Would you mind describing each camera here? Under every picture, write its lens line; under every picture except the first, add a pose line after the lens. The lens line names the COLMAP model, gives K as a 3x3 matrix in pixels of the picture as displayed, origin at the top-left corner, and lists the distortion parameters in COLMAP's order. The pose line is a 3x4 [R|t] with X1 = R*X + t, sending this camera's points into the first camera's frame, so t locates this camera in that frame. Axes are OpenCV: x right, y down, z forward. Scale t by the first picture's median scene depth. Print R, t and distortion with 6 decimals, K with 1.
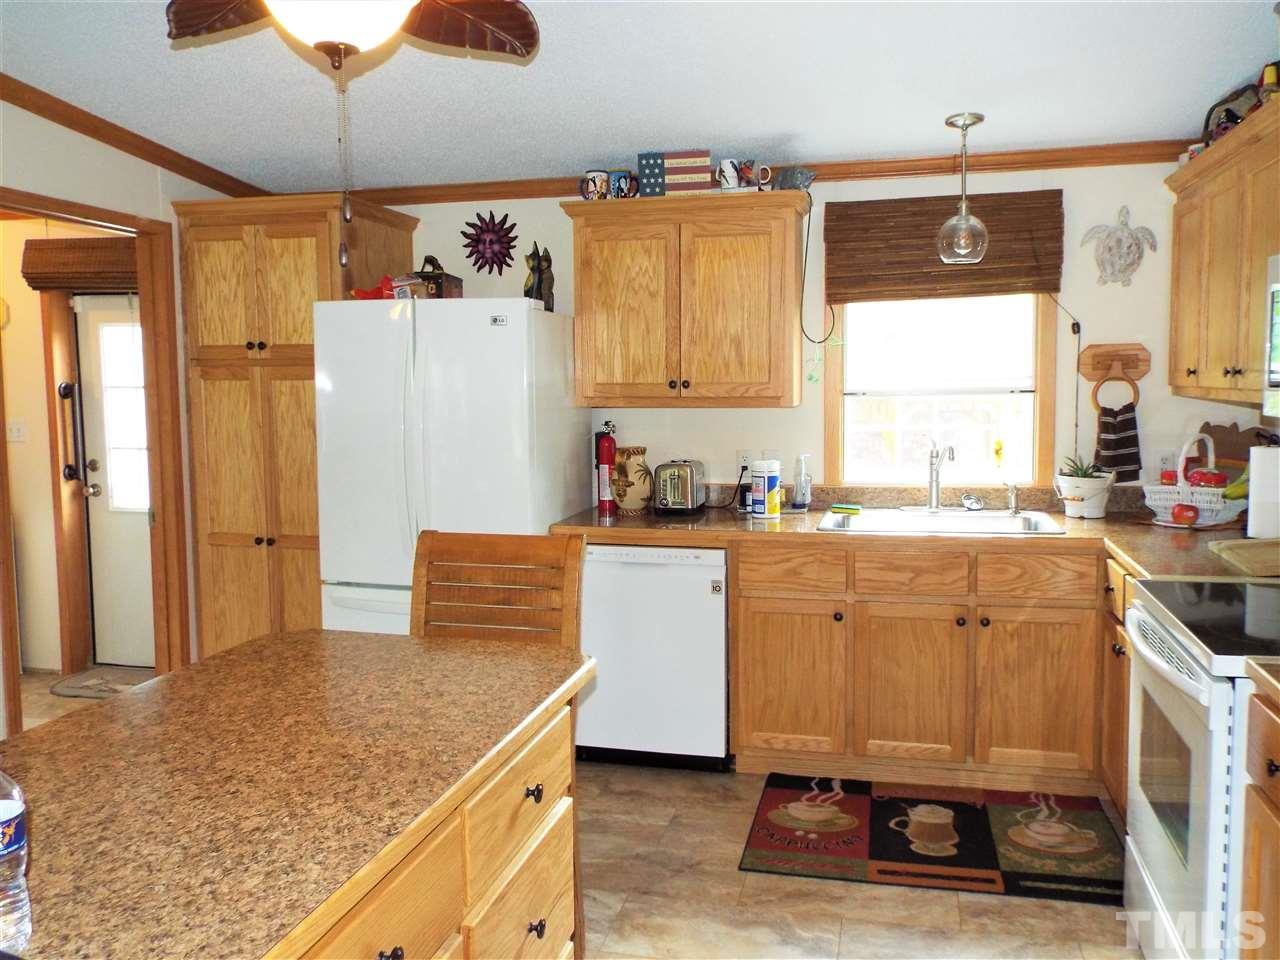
lens RADIAL K [[1036.1, 0, 660.2], [0, 1036.1, 477.3], [0, 0, 1]] dist [-0.000733, 0.007824]
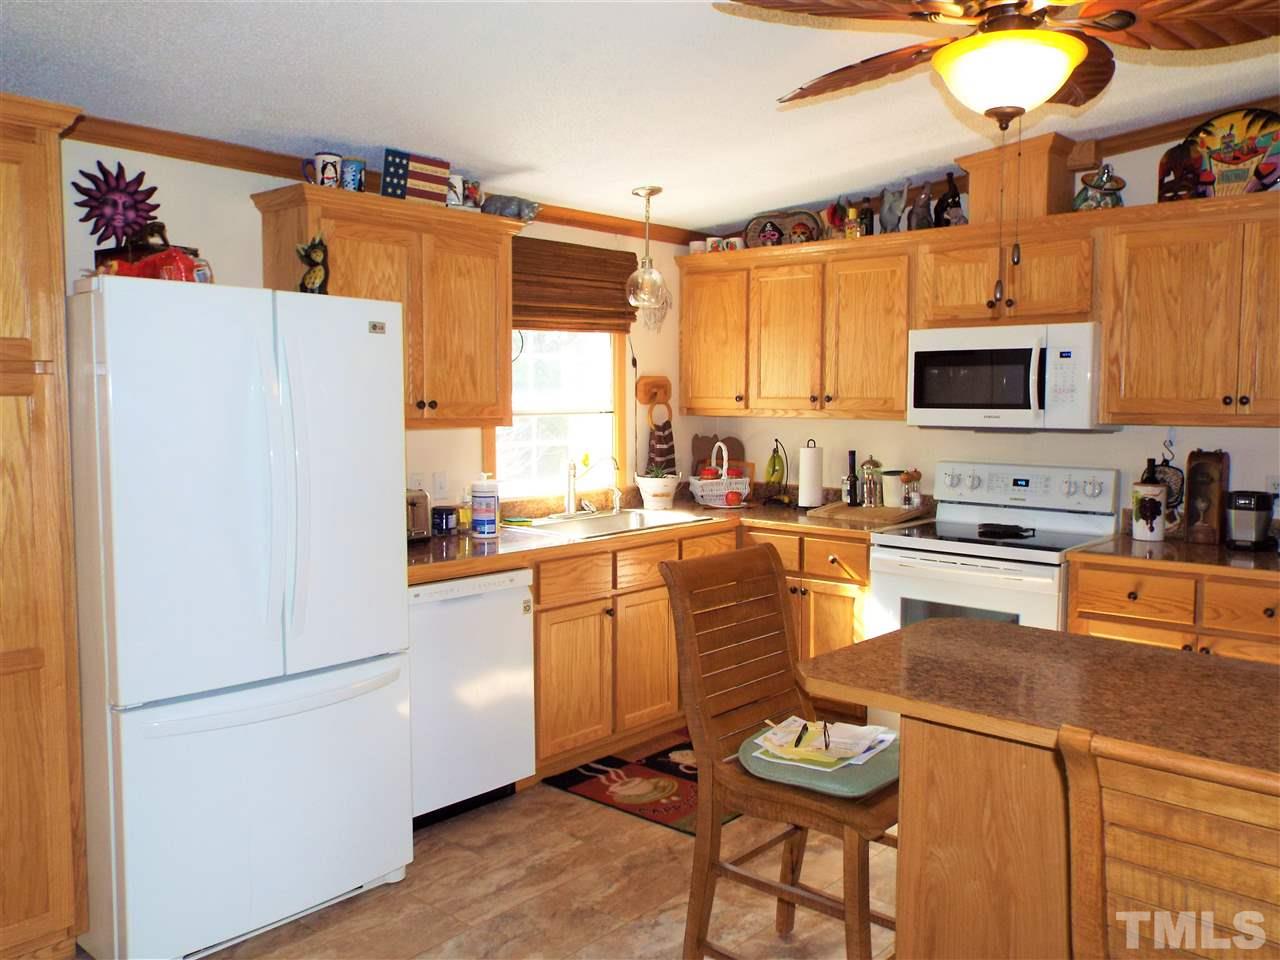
lens RADIAL K [[1036.1, 0, 660.2], [0, 1036.1, 477.3], [0, 0, 1]] dist [-0.000733, 0.007824]
pose [[0.458616, -0.057218, 0.886790, -0.725873], [0.074675, 0.996877, 0.025702, -0.033519], [-0.885491, 0.054434, 0.461457, 0.392029]]
